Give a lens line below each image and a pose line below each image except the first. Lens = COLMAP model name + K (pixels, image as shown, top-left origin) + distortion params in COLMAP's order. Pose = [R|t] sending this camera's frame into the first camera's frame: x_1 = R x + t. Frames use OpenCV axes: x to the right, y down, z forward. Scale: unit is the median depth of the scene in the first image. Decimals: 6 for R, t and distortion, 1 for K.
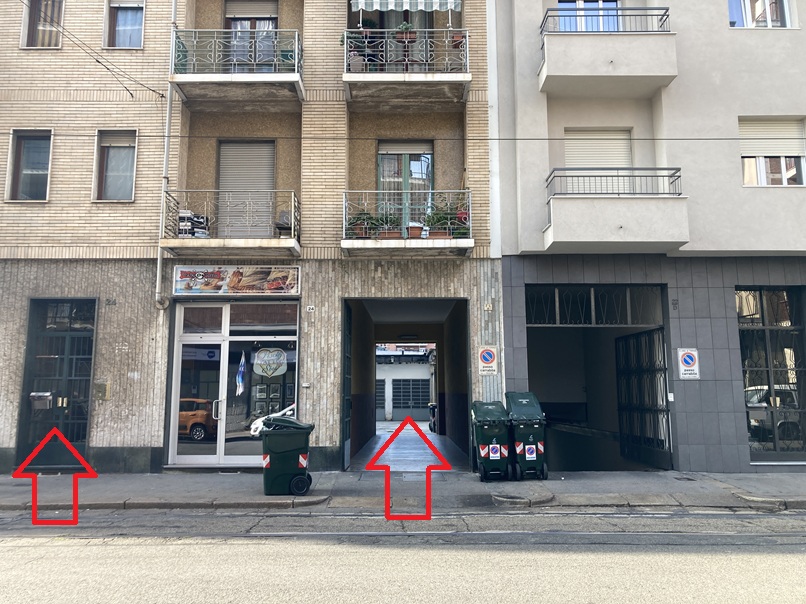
lens RADIAL K [[660.7, 0, 416.9], [0, 660.7, 284.5], [0, 0, 1]] dist [-0.011515, -0.001702]
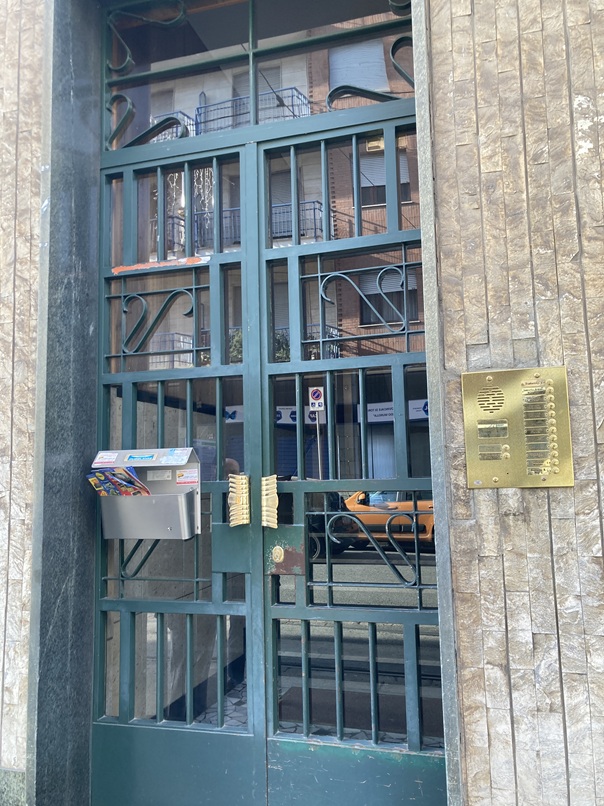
lens RADIAL K [[660.7, 0, 302.5], [0, 660.7, 400.3], [0, 0, 1]] dist [-0.011515, -0.001702]
pose [[0.943082, -0.048826, -0.328956, -0.462819], [0.068854, 0.996398, 0.049505, 0.142908], [0.325354, -0.069338, 0.943047, 0.832079]]
